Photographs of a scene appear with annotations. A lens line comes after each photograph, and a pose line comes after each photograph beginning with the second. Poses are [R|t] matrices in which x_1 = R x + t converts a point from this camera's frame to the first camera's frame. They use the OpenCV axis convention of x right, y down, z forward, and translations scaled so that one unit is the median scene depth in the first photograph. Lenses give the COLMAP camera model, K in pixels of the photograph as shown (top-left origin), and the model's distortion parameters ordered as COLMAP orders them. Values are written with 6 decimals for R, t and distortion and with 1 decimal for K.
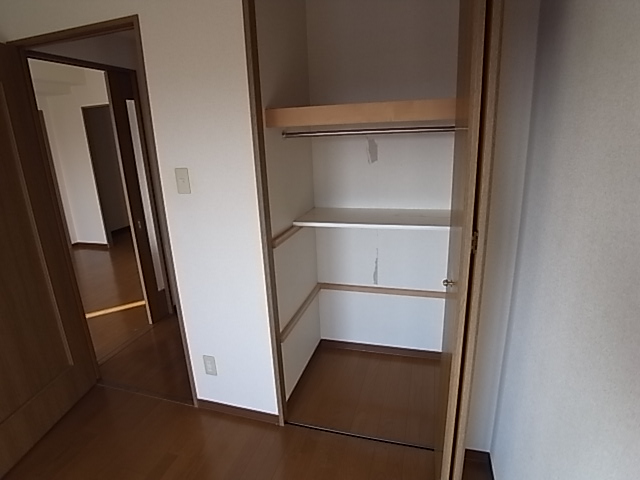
lens RADIAL K [[360.6, 0, 316.9], [0, 360.6, 239.5], [0, 0, 1]] dist [-0.055332, 0.000577]
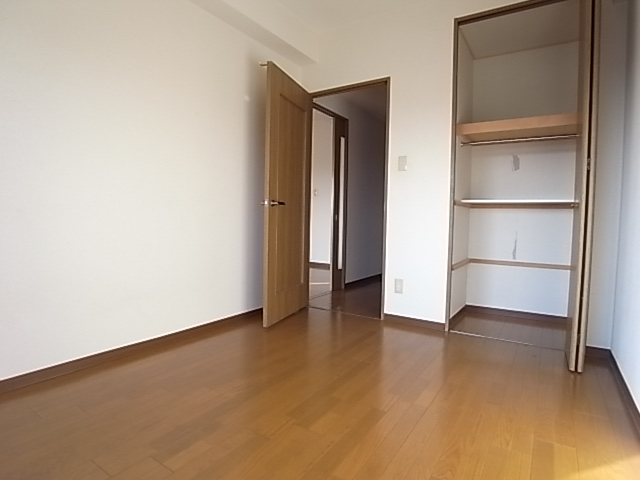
lens RADIAL K [[360.6, 0, 320.3], [0, 360.6, 237.8], [0, 0, 1]] dist [-0.055332, 0.000577]
pose [[0.960394, 0.078050, -0.267490, -0.217824], [-0.139386, 0.965798, -0.218644, 0.509908], [0.241277, 0.247269, 0.938426, -0.525753]]
